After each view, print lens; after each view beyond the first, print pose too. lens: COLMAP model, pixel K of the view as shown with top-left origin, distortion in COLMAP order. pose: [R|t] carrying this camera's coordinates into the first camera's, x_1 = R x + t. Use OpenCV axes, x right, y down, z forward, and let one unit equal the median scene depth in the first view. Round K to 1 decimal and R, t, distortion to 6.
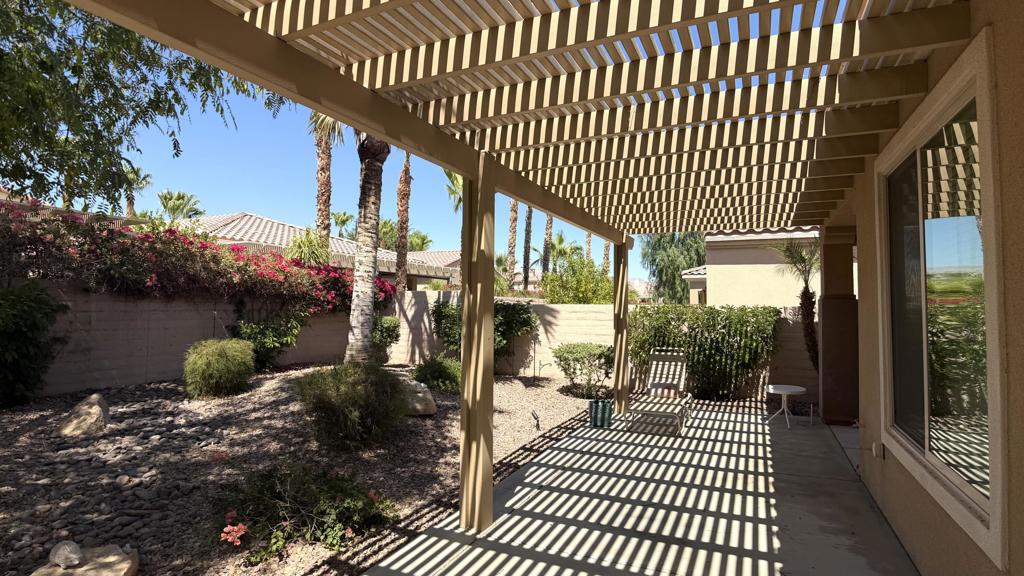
lens RADIAL K [[503.1, 0, 513.6], [0, 503.1, 284.0], [0, 0, 1]] dist [-0.012120, -0.019095]
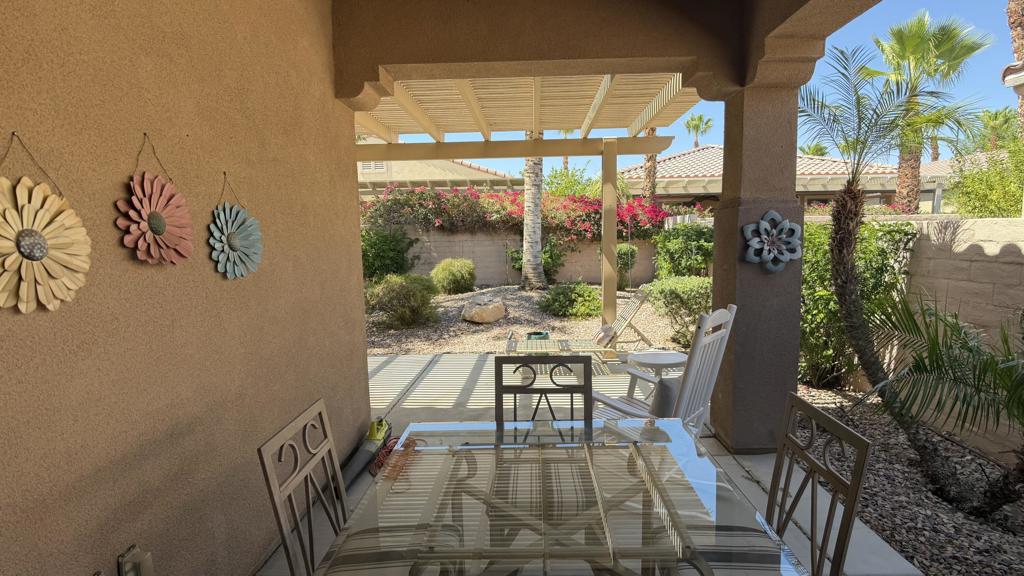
lens RADIAL K [[513.9, 0, 515.8], [0, 513.9, 287.3], [0, 0, 1]] dist [0.004324, -0.030011]
pose [[0.405722, 0.074950, -0.910918, 0.821983], [0.060993, 0.992190, 0.108803, 0.031396], [0.911959, -0.099703, 0.397982, 0.460646]]
